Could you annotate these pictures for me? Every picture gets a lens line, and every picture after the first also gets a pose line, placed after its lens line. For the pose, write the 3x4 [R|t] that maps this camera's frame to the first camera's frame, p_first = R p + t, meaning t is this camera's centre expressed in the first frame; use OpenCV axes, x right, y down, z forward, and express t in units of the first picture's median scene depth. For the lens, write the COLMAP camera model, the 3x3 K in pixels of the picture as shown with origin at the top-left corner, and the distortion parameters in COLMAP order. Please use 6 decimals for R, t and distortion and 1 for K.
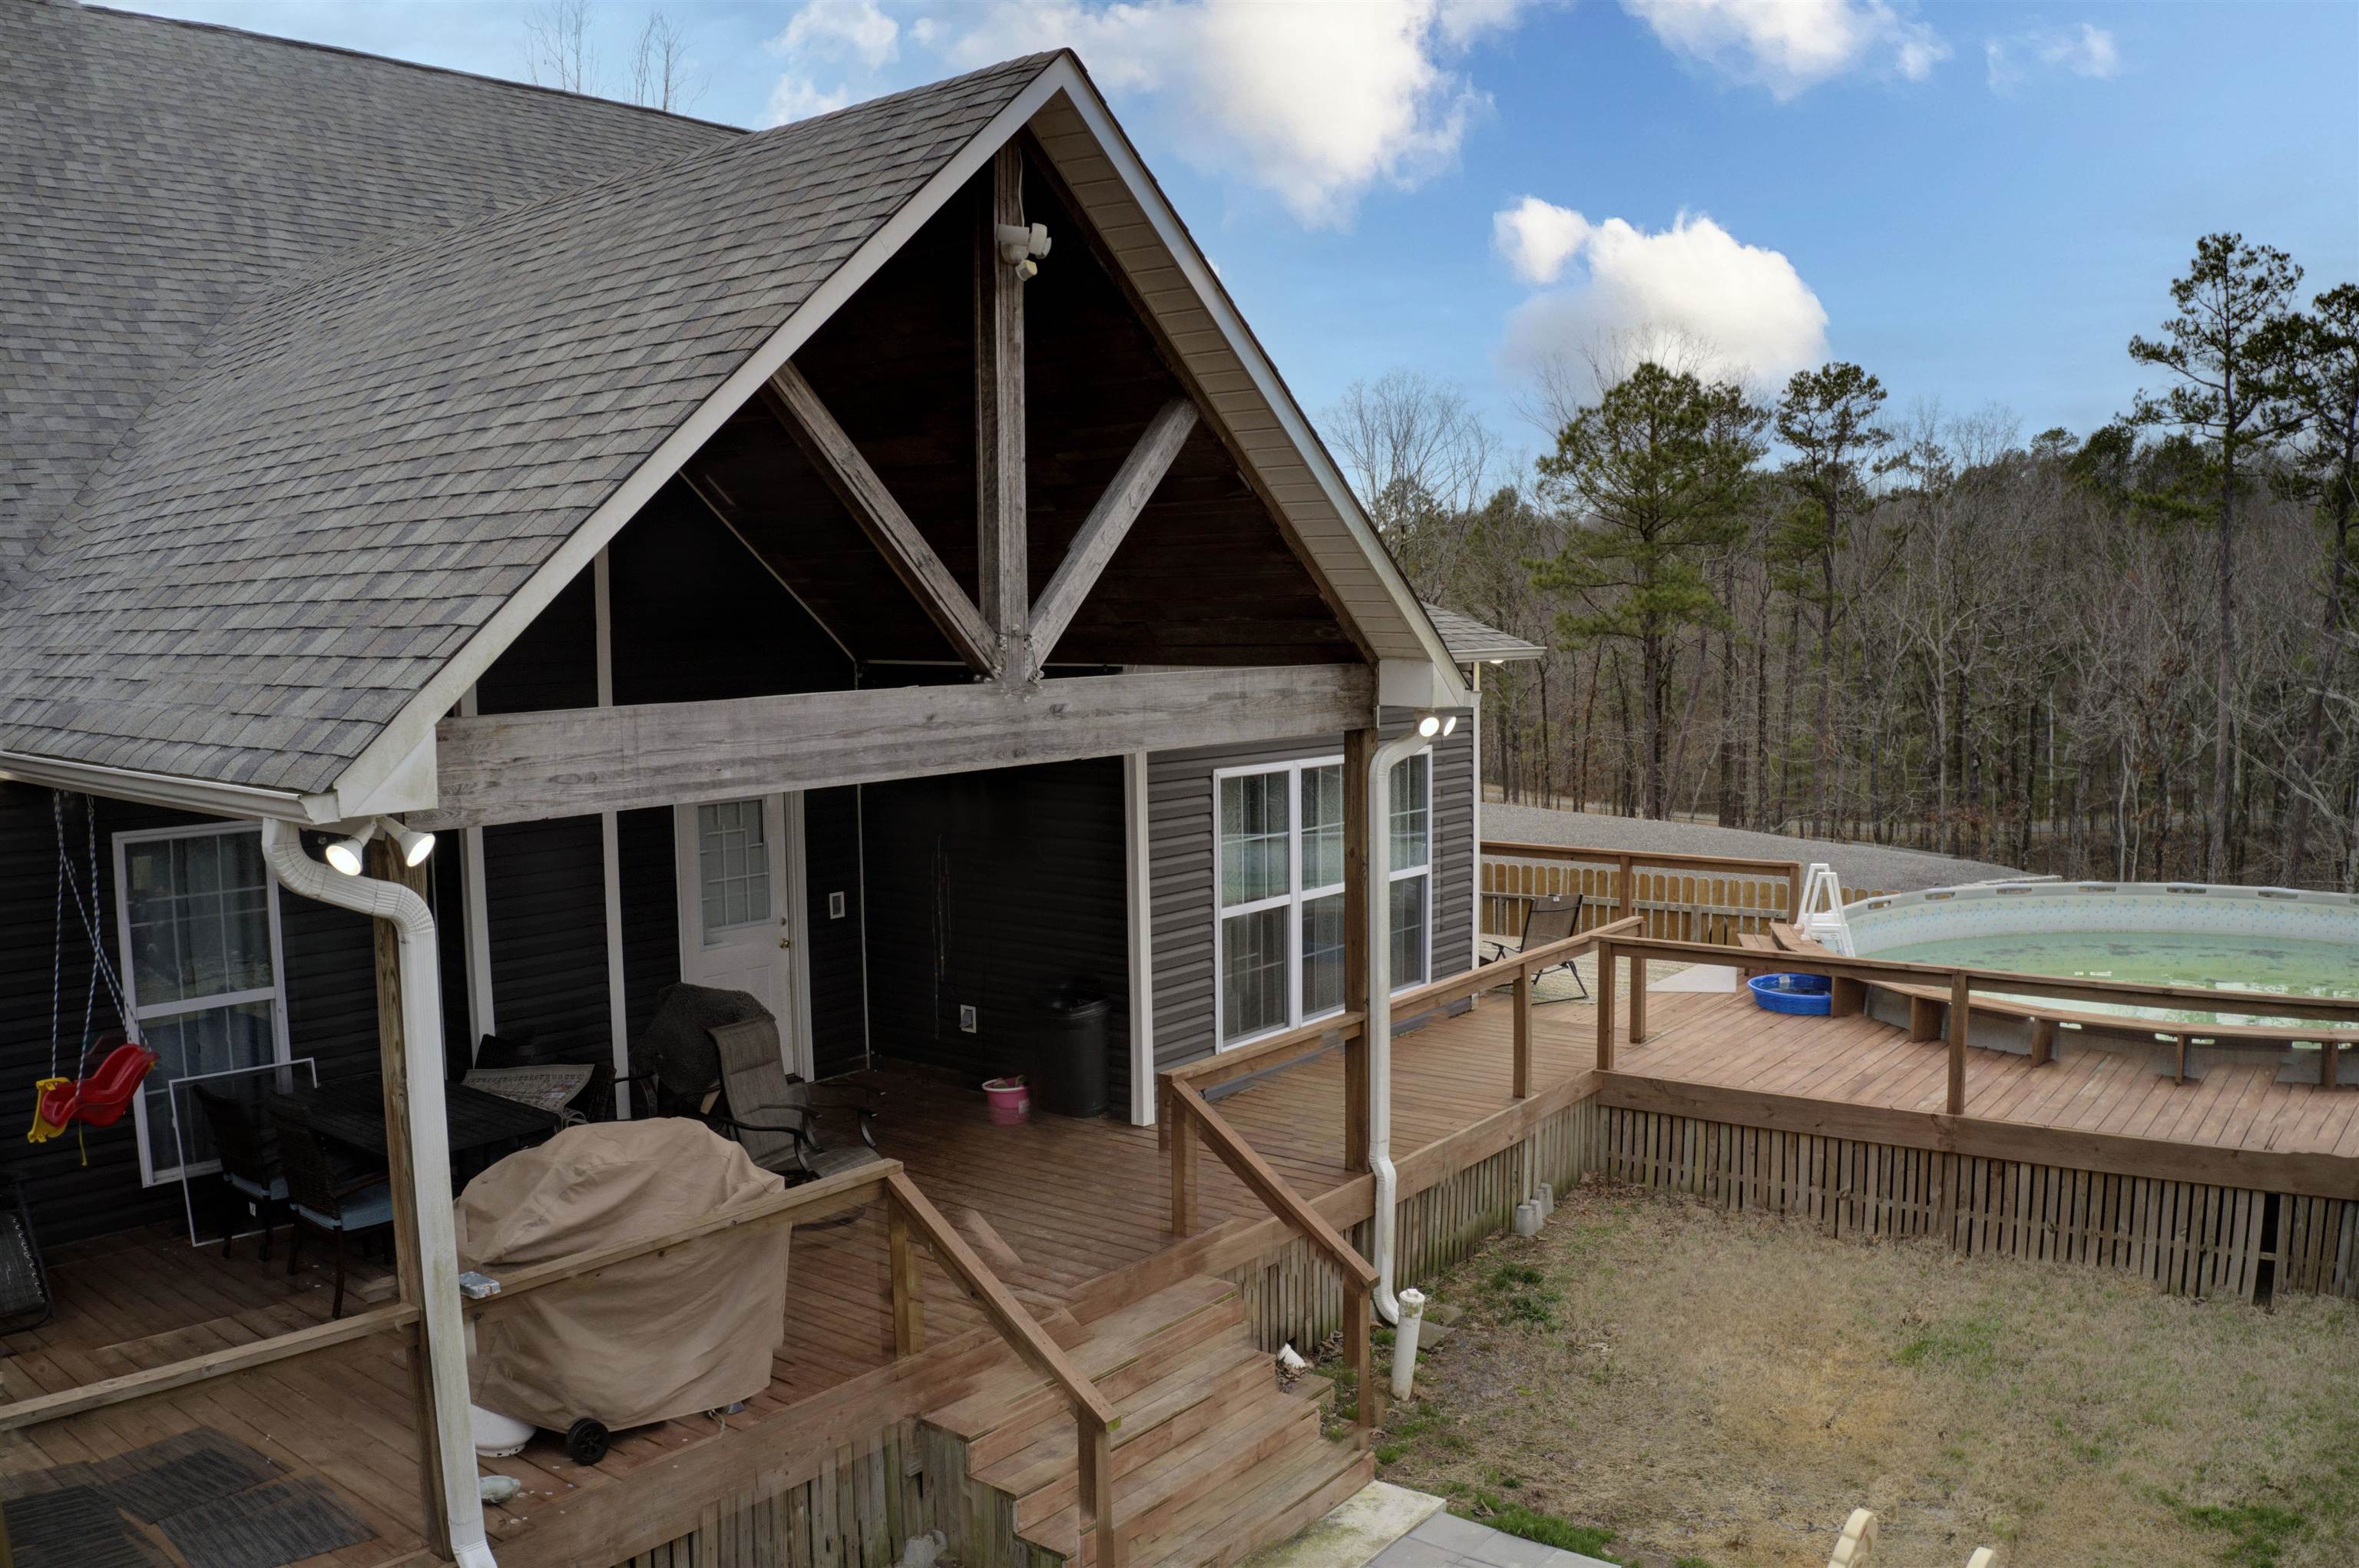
lens RADIAL K [[1875.7, 0, 1174.3], [0, 1875.7, 803.4], [0, 0, 1]] dist [-0.197338, 0.008683]
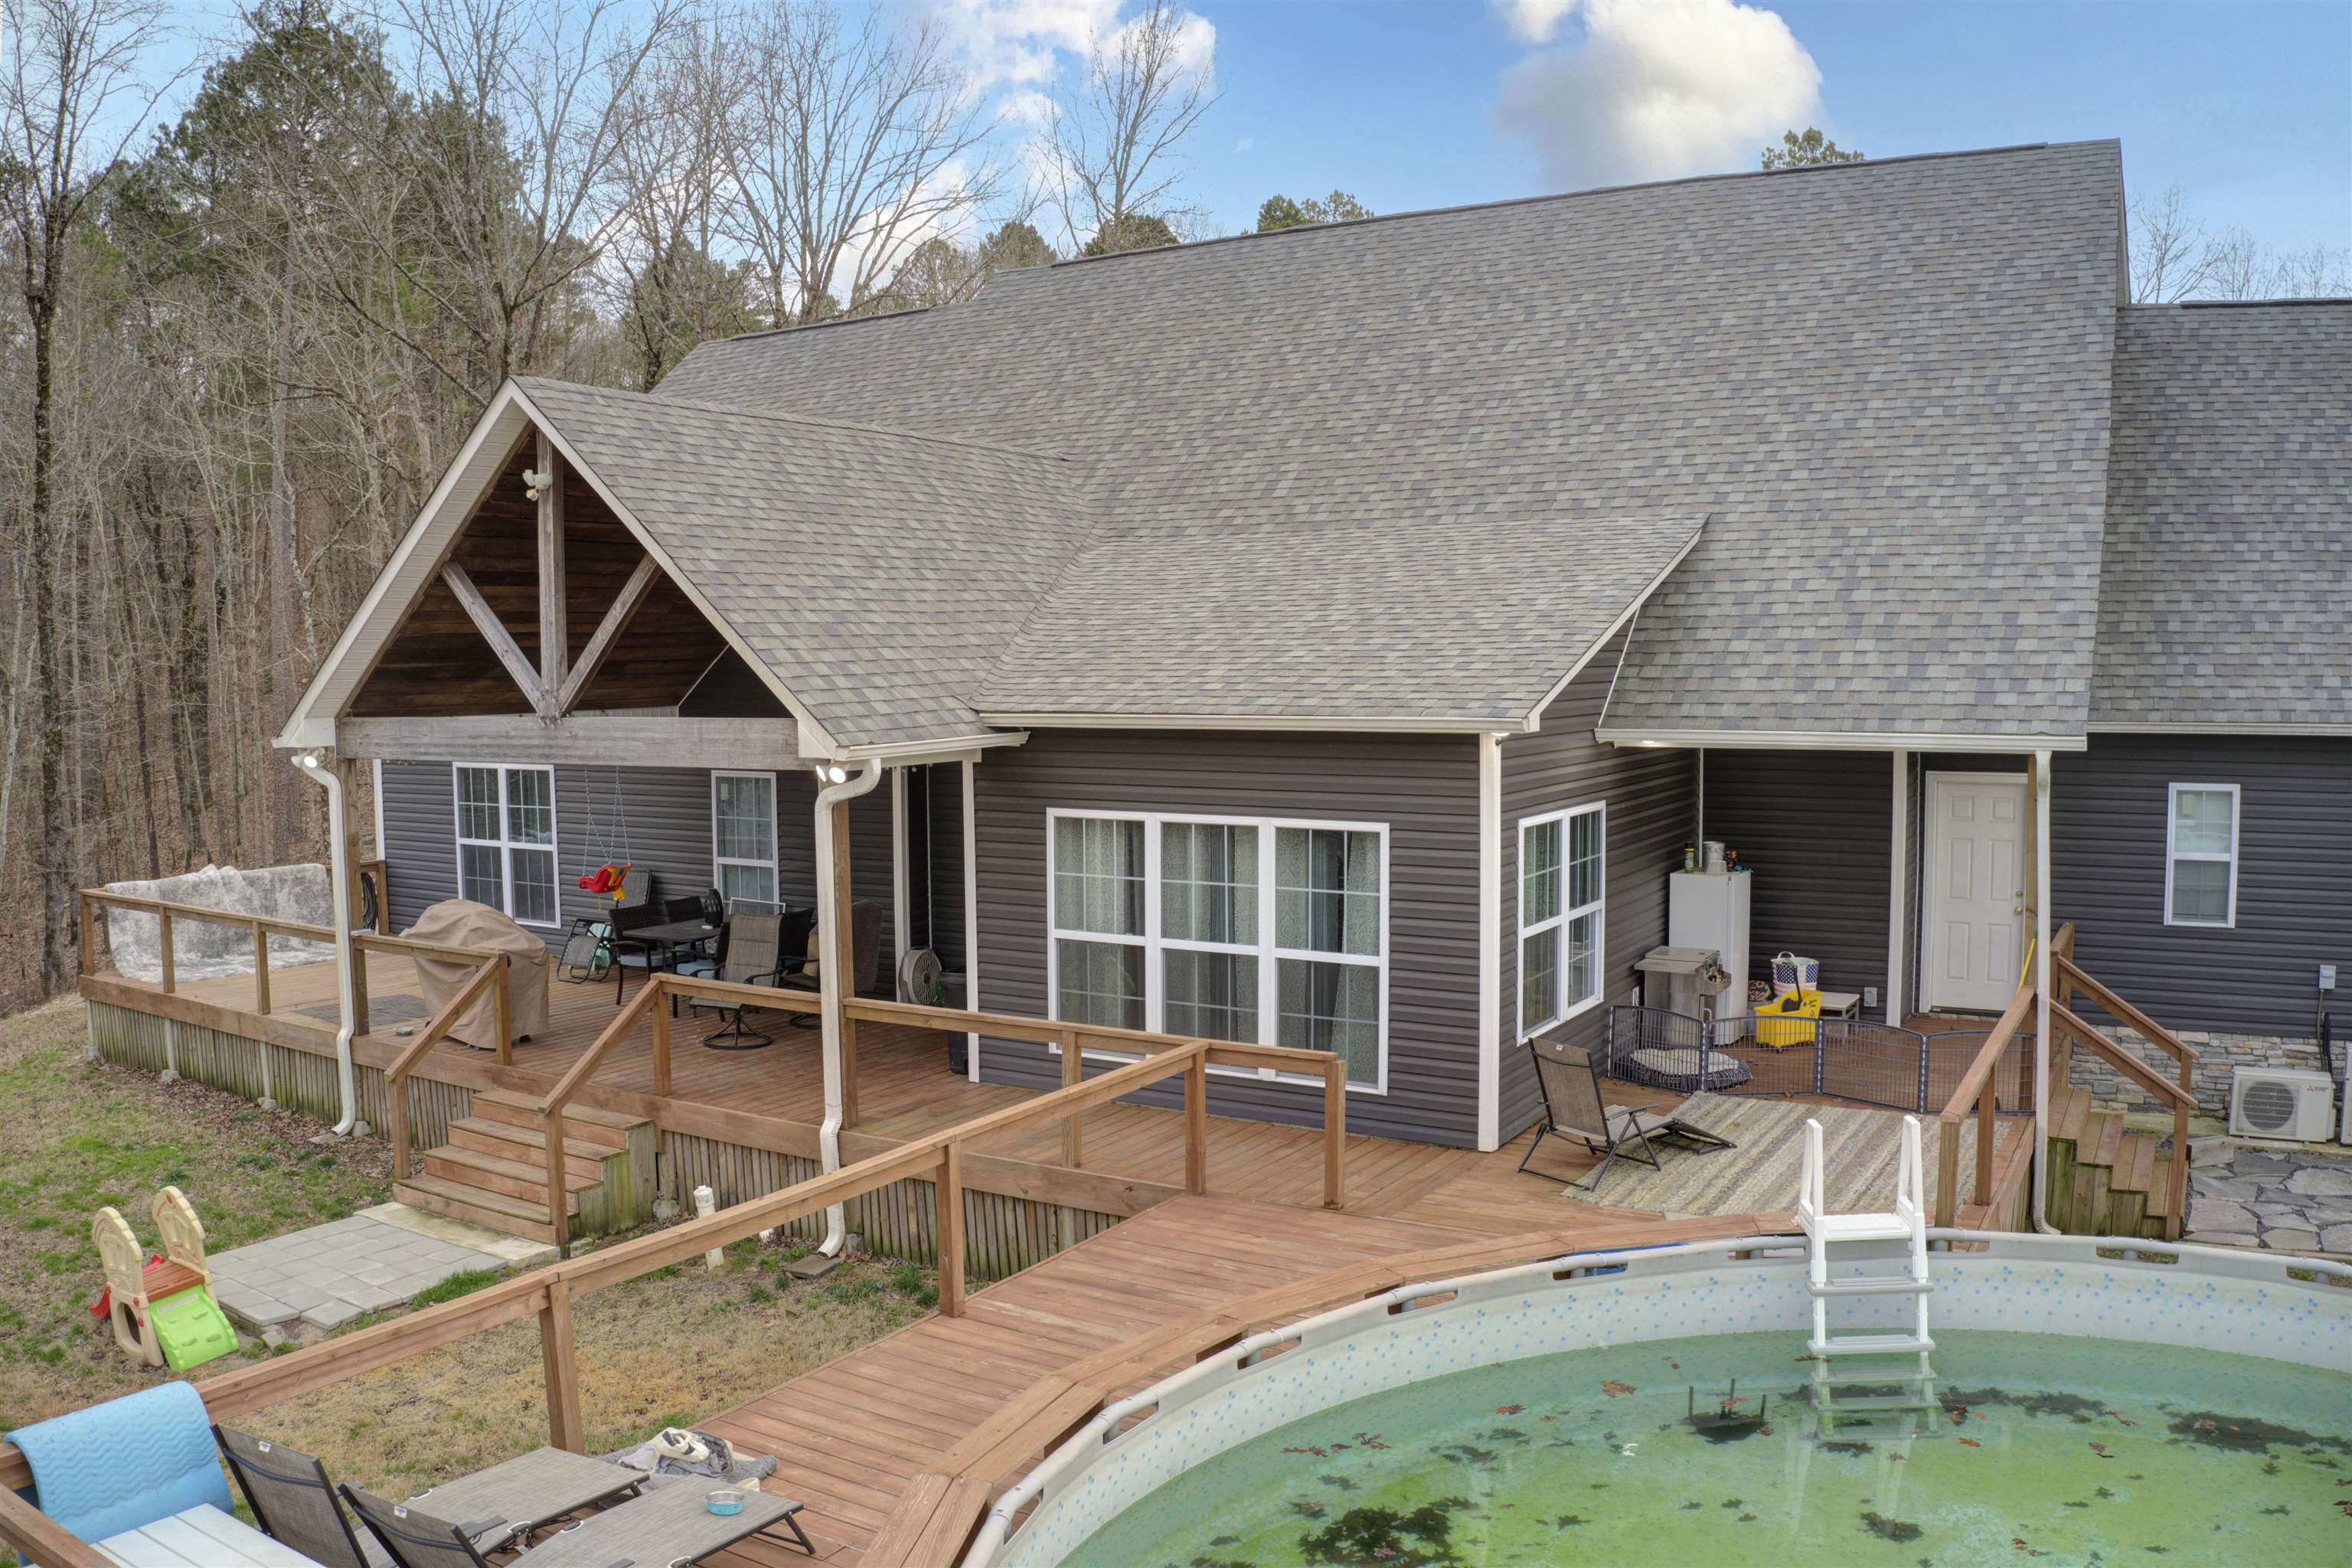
lens RADIAL K [[1860.7, 0, 1180.5], [0, 1860.7, 759.5], [0, 0, 1]] dist [-0.196486, 0.012708]
pose [[0.114012, 0.067575, -0.991178, 1.436847], [-0.088340, 0.994422, 0.057635, -0.148727], [0.989544, 0.080990, 0.119346, 1.154500]]
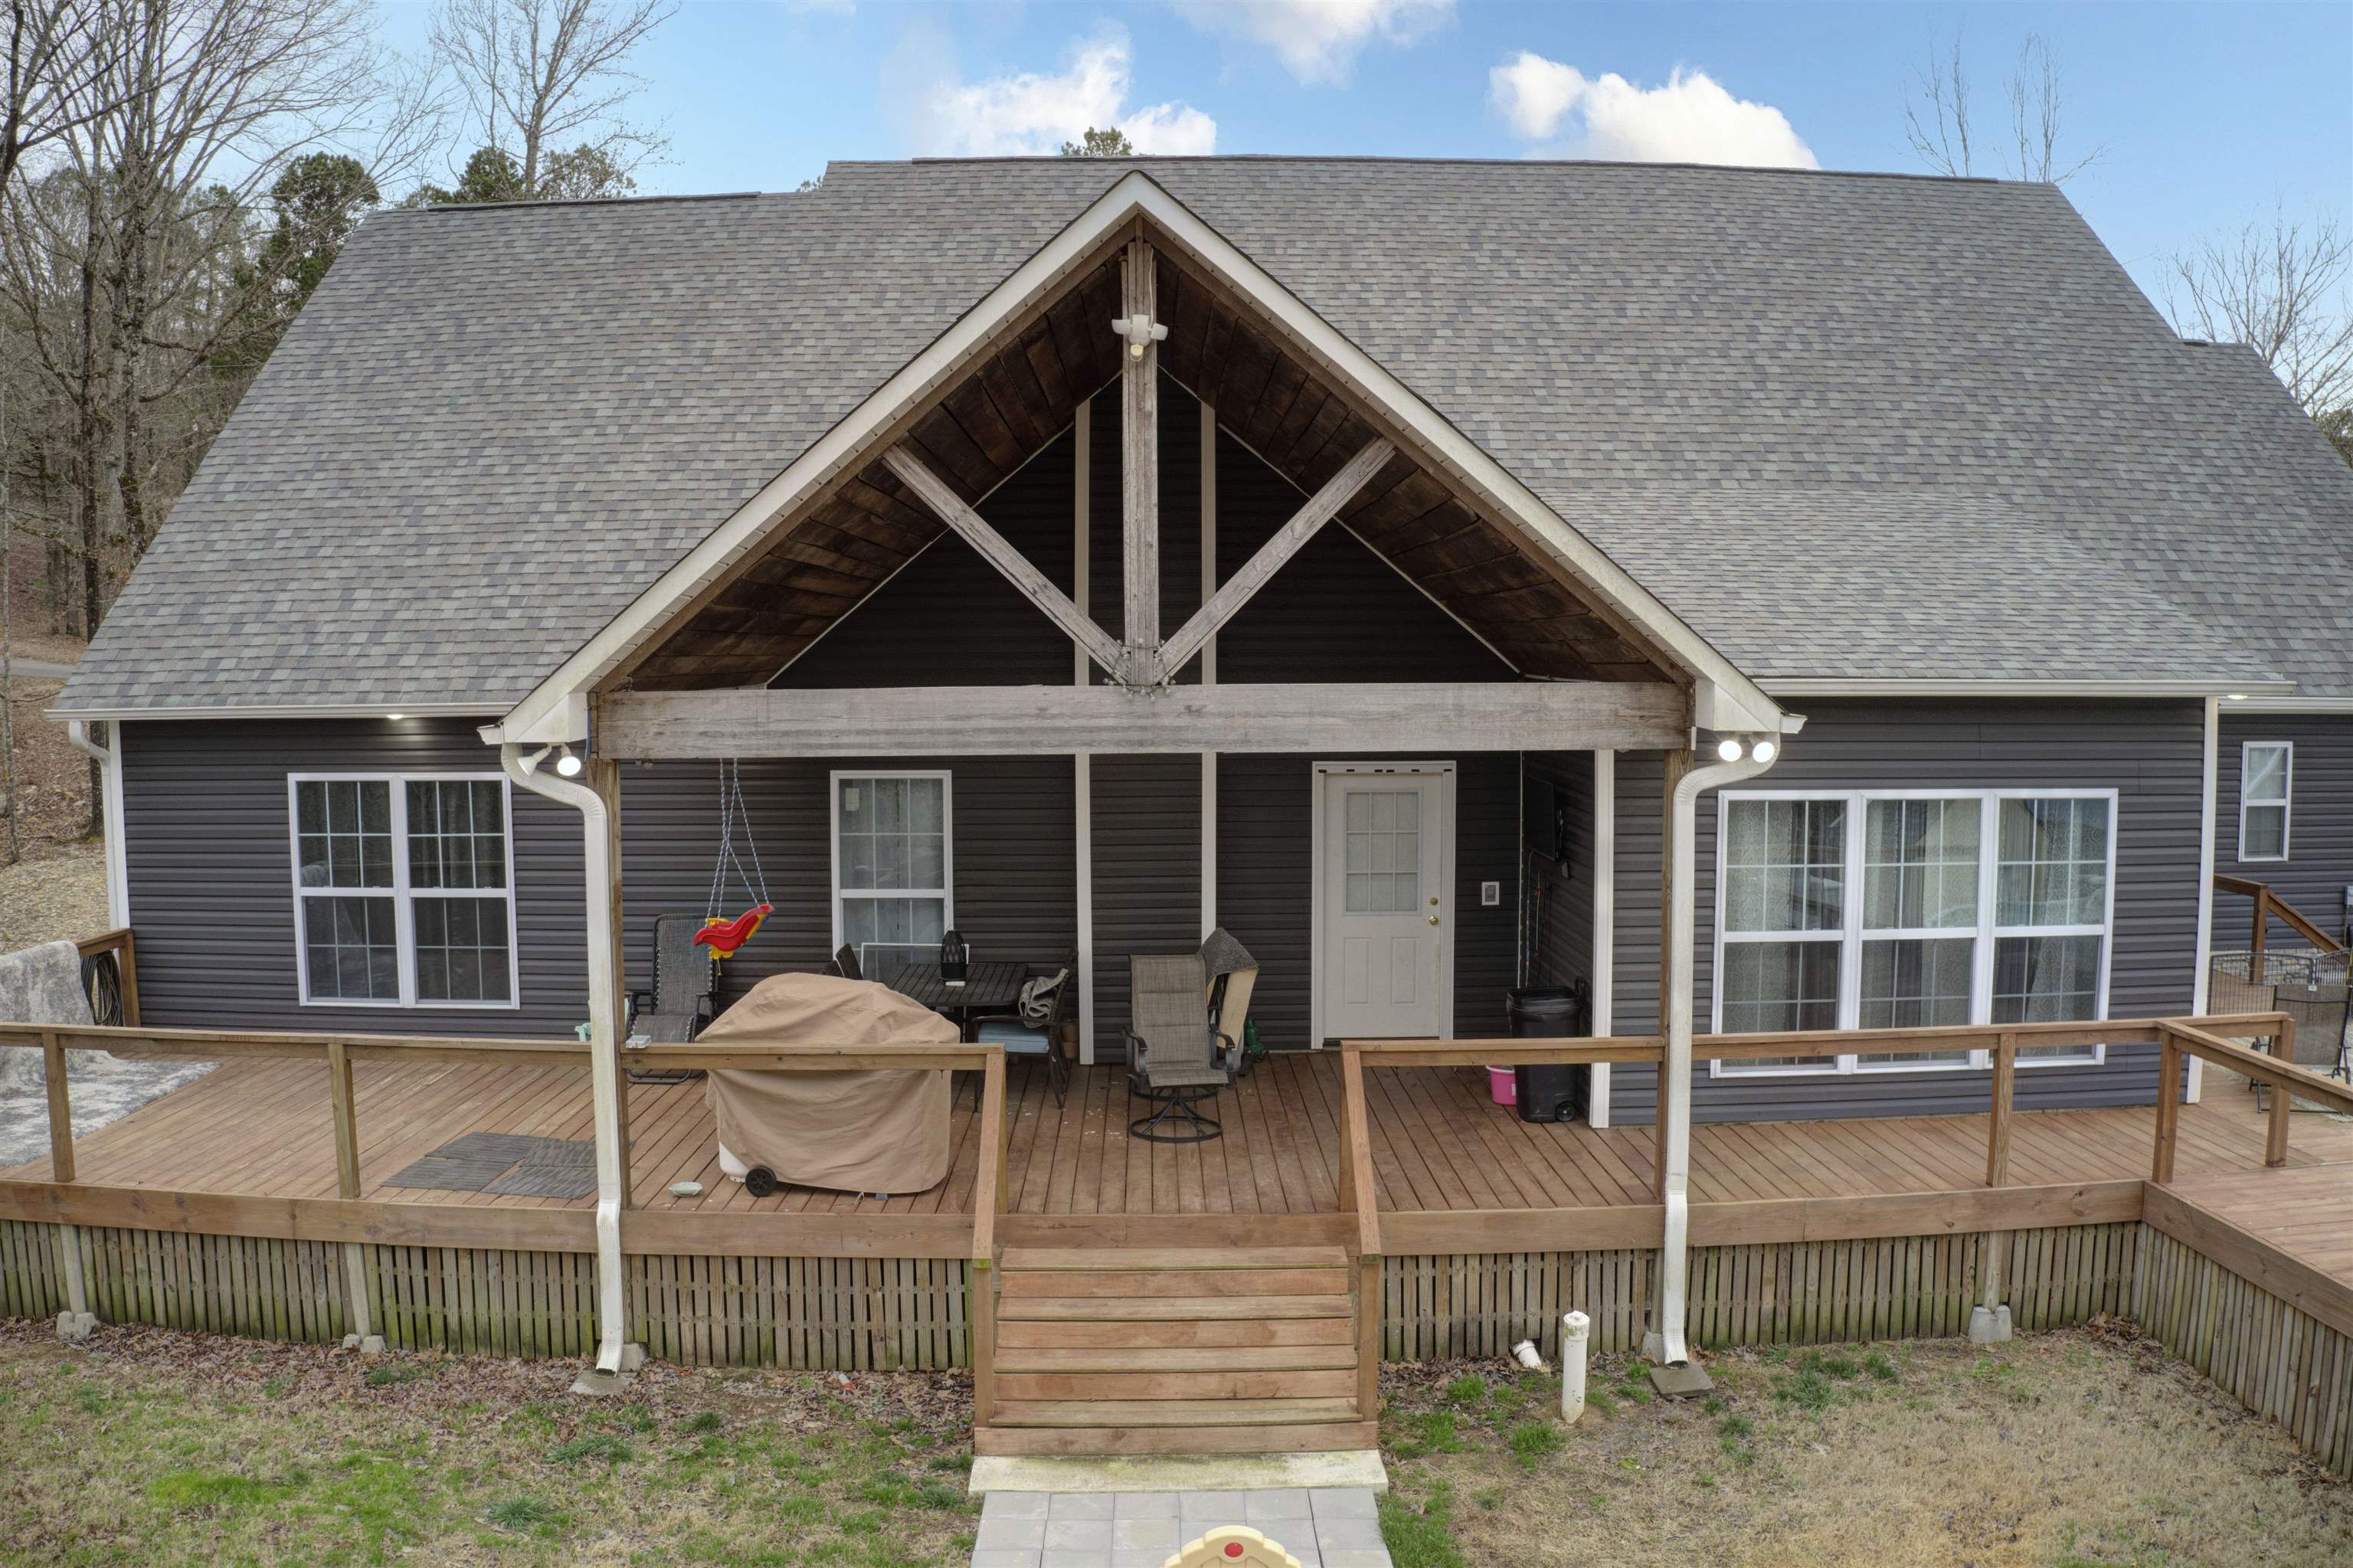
lens RADIAL K [[1861.6, 0, 1181.0], [0, 1861.6, 759.5], [0, 0, 1]] dist [-0.196486, 0.012708]
pose [[0.623960, 0.056400, -0.779418, 0.732024], [-0.080671, 0.996712, 0.007543, -0.022629], [0.777281, 0.058170, 0.626459, 0.211432]]
